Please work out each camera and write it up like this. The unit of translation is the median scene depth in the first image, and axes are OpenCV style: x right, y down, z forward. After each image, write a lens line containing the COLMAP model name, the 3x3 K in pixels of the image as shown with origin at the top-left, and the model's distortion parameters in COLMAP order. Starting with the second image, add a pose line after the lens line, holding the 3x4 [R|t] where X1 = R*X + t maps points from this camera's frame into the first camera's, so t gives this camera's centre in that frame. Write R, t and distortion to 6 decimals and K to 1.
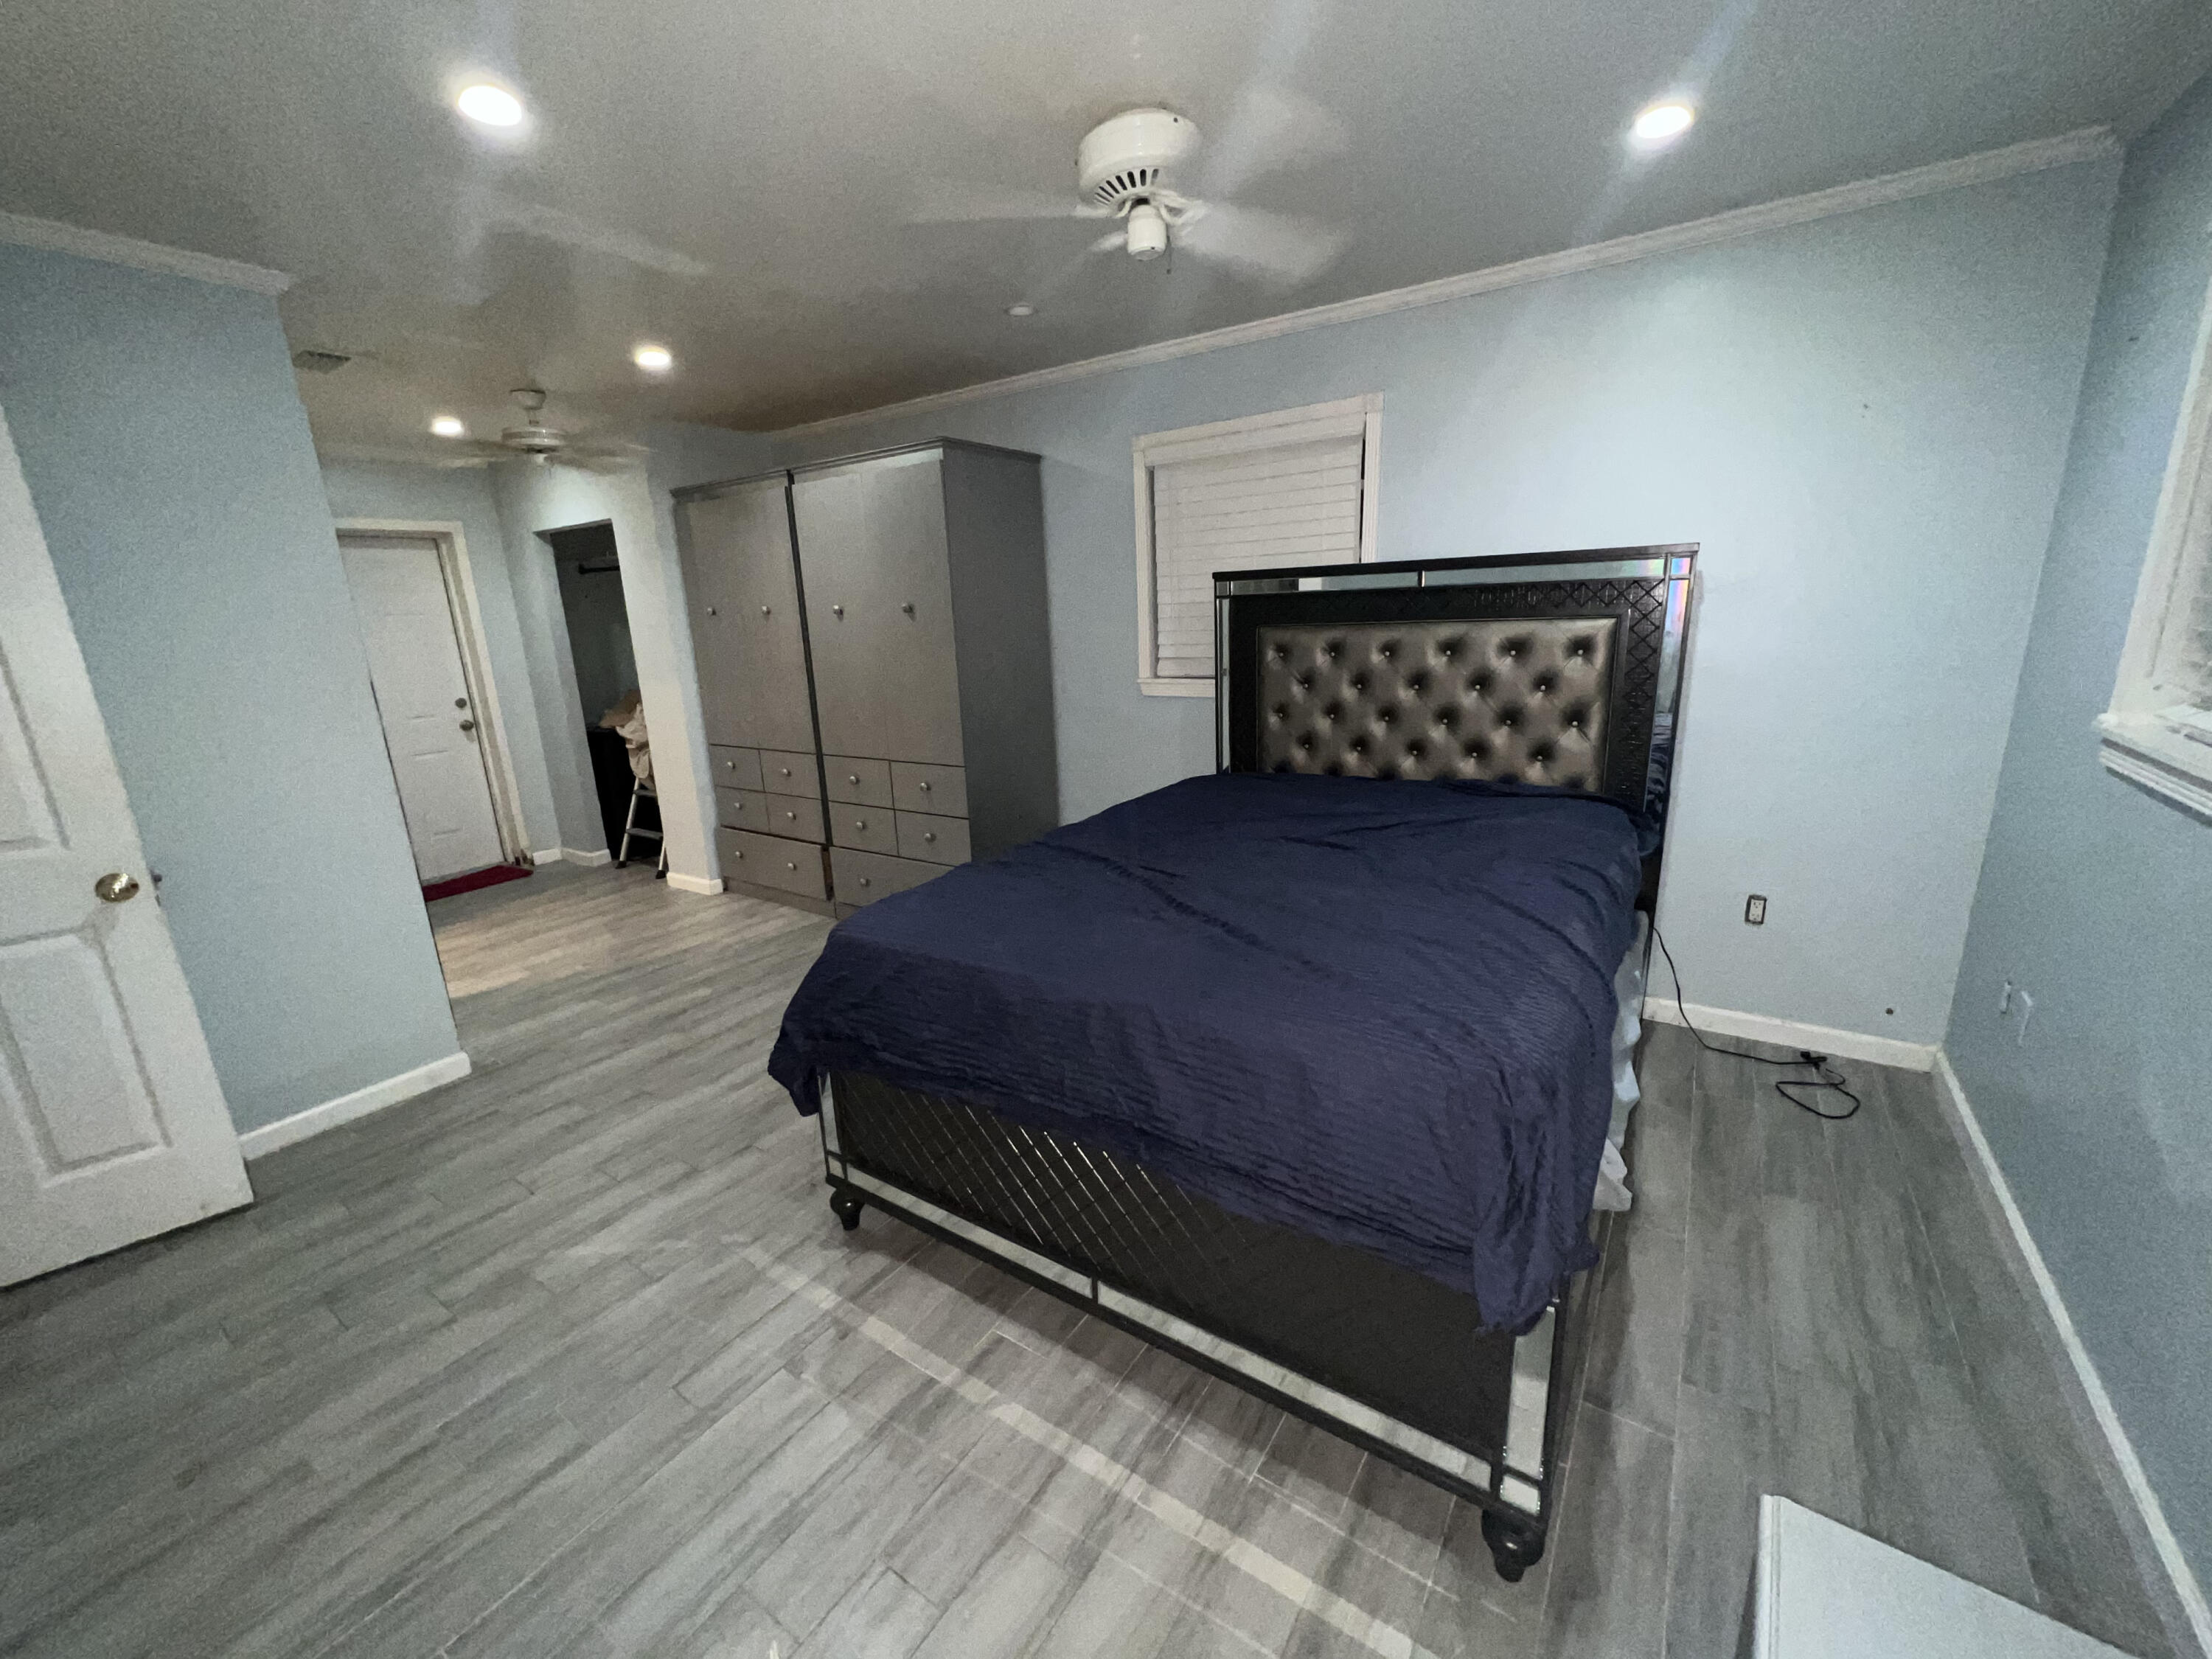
lens RADIAL K [[886.5, 0, 1111.8], [0, 886.5, 828.7], [0, 0, 1]] dist [-0.001593, 0.000022]
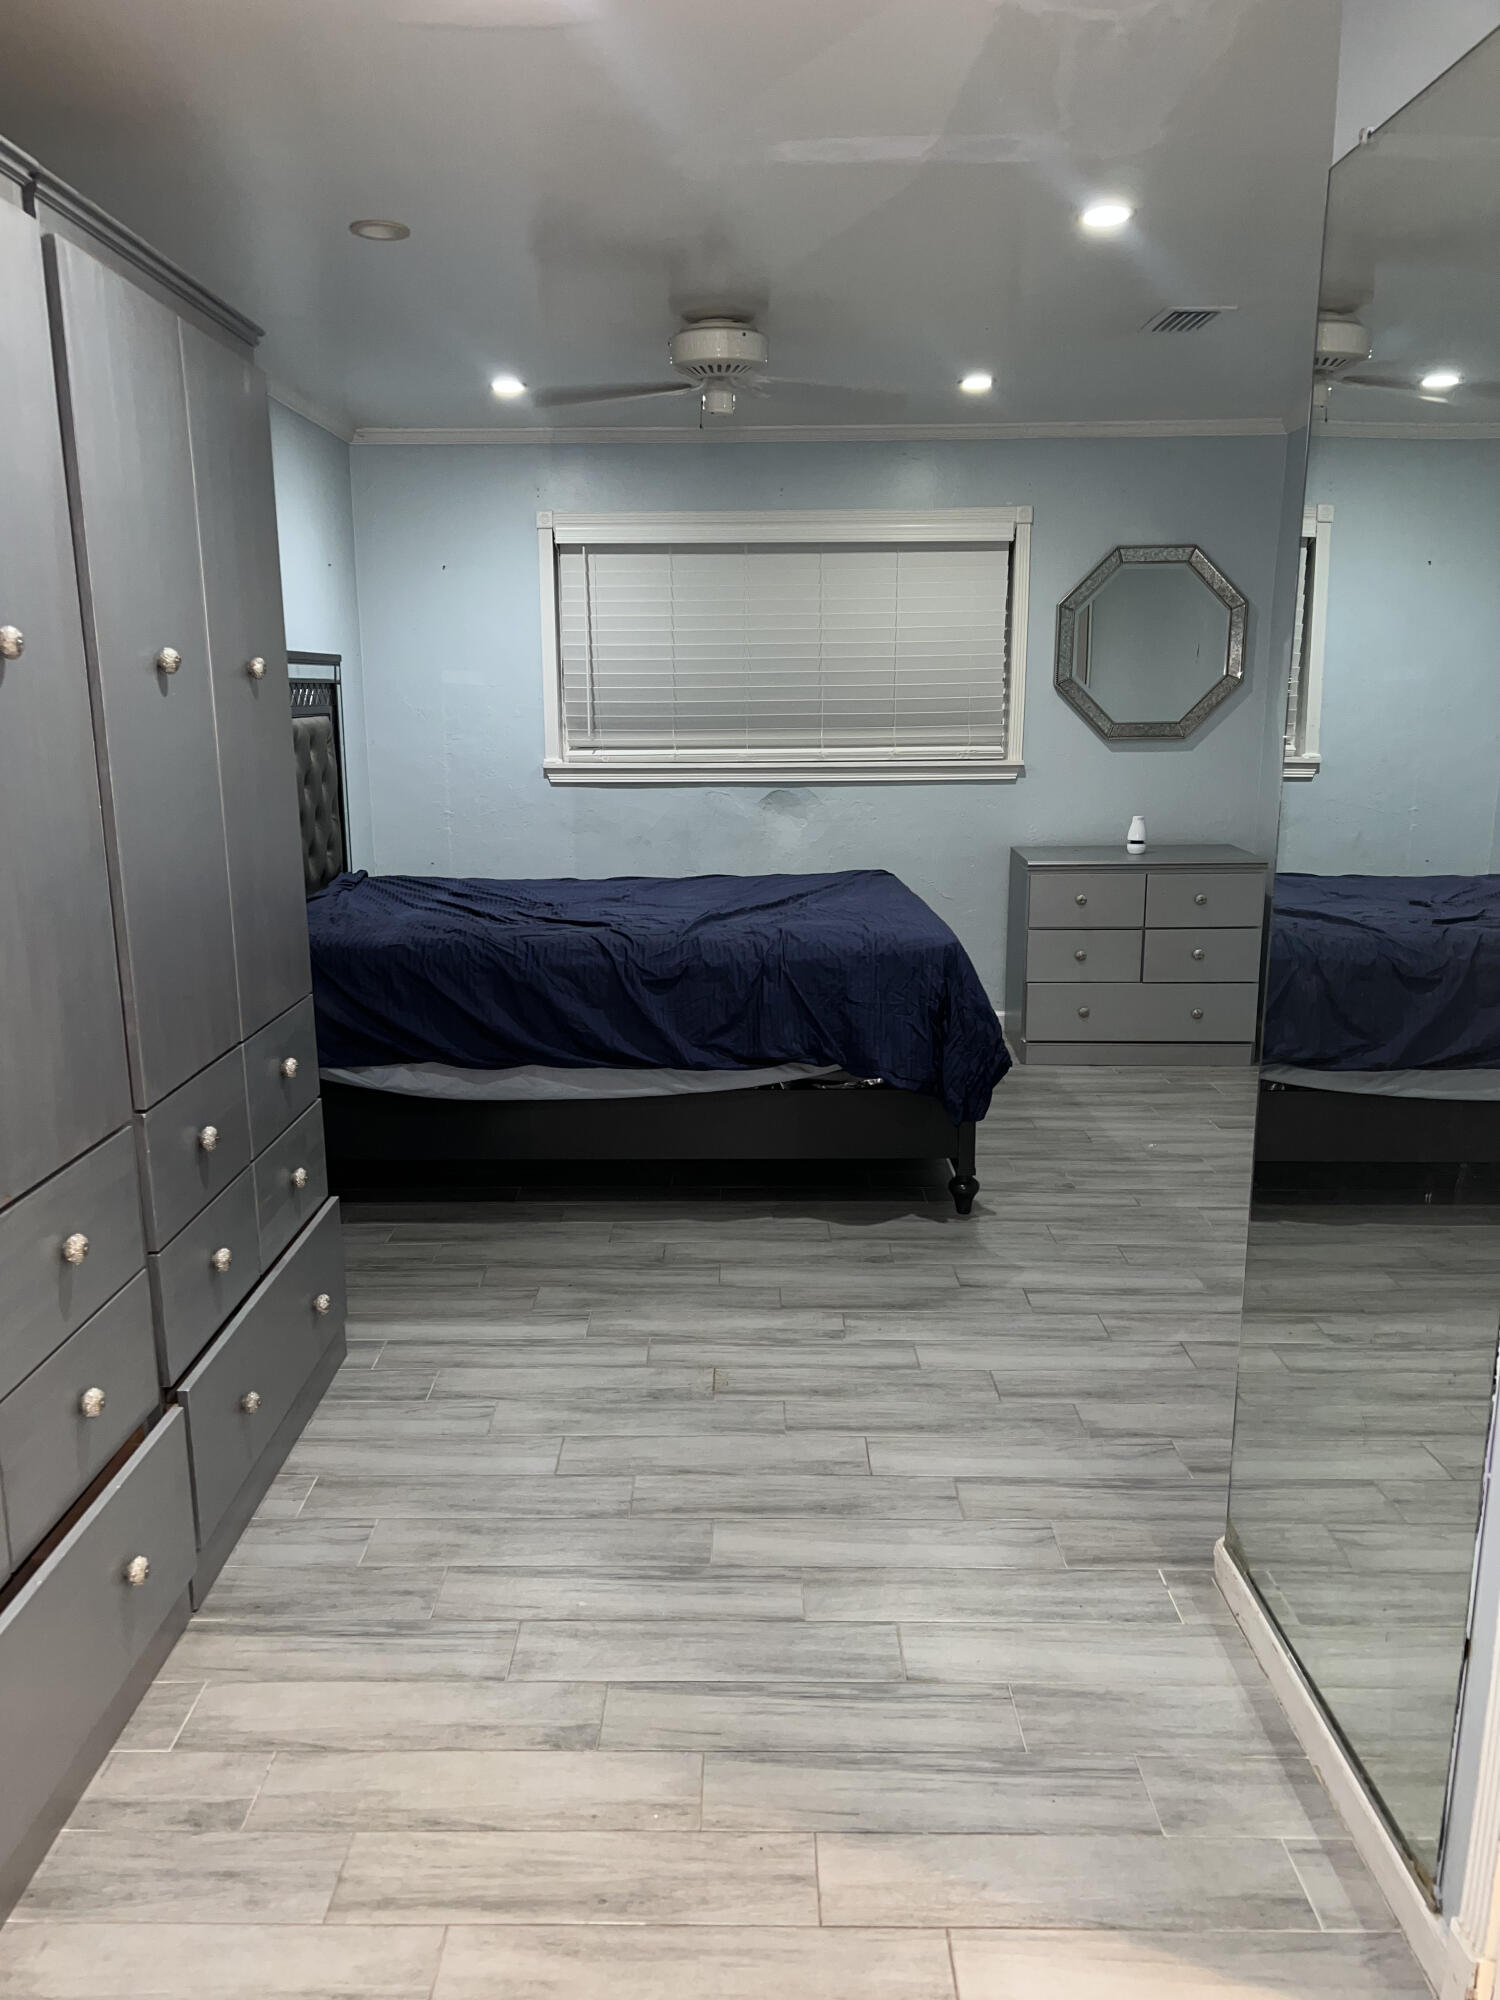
lens RADIAL K [[1520.9, 0, 746.2], [0, 1520.9, 1003.4], [0, 0, 1]] dist [0.025944, -0.011681]
pose [[-0.553383, -0.143113, 0.820540, -1.306523], [0.230818, 0.920198, 0.316162, -0.354813], [-0.800306, 0.364354, -0.476189, 1.589539]]
